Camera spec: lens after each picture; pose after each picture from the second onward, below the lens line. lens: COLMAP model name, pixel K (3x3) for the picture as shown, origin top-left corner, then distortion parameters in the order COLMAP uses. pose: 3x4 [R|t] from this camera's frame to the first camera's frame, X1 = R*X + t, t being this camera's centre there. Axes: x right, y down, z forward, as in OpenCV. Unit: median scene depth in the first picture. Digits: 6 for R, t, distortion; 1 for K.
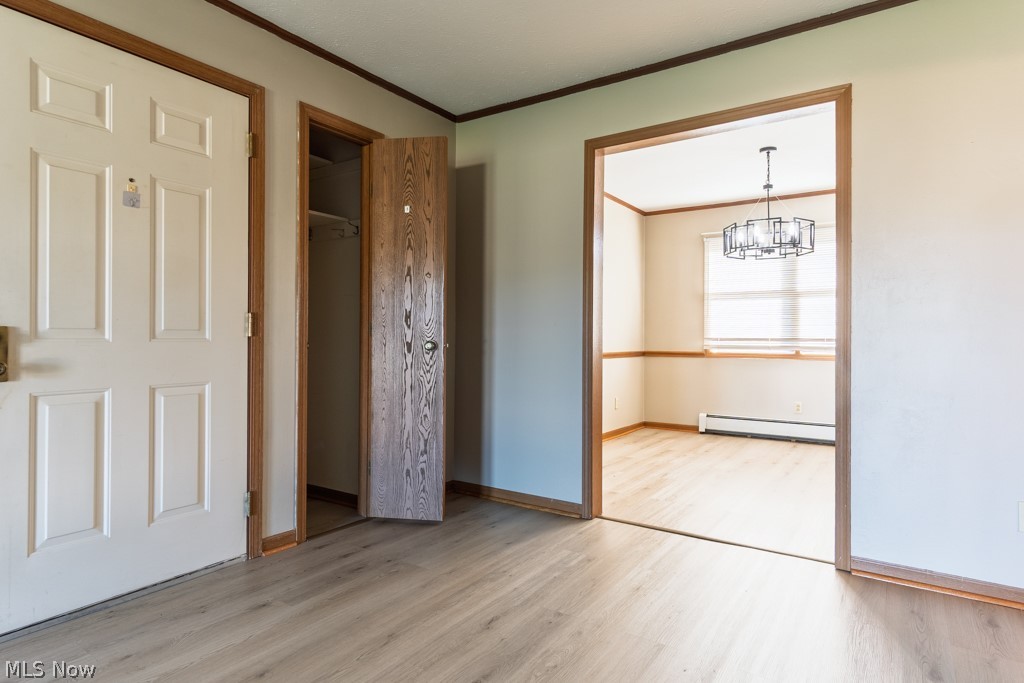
lens RADIAL K [[560.3, 0, 529.7], [0, 560.3, 339.1], [0, 0, 1]] dist [0.001590, 0.000813]
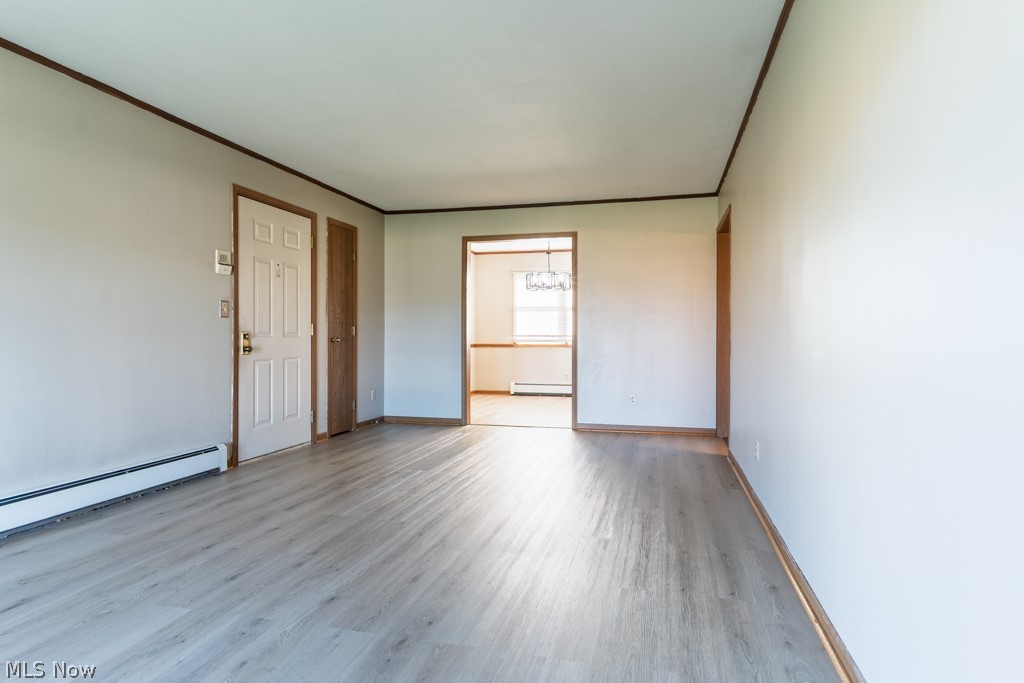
lens RADIAL K [[566.0, 0, 552.5], [0, 566.0, 340.5], [0, 0, 1]] dist [0.002044, 0.002418]
pose [[0.924107, -0.006020, 0.382087, -0.468402], [0.002778, 0.999955, 0.009035, -0.001441], [-0.382125, -0.007288, 0.924082, -1.230129]]
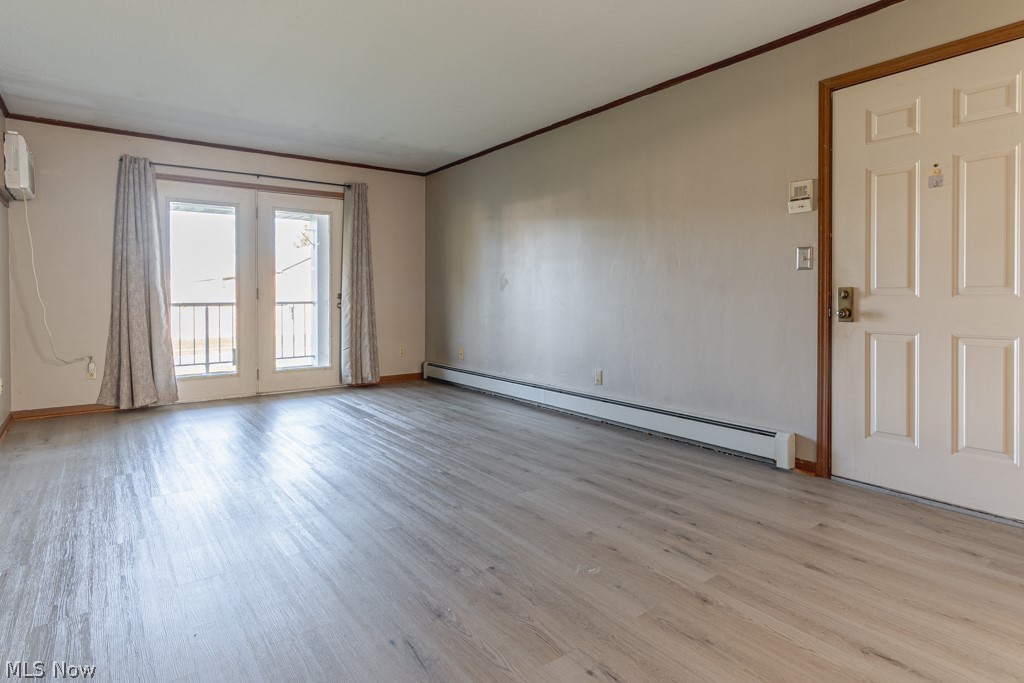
lens RADIAL K [[576.5, 0, 510.5], [0, 576.5, 300.5], [0, 0, 1]] dist [0.015678, 0.001467]
pose [[-0.351360, 0.007737, -0.936208, 0.673010], [0.002613, 0.999970, 0.007284, 0.000159], [0.936237, 0.000113, -0.351370, 0.477269]]
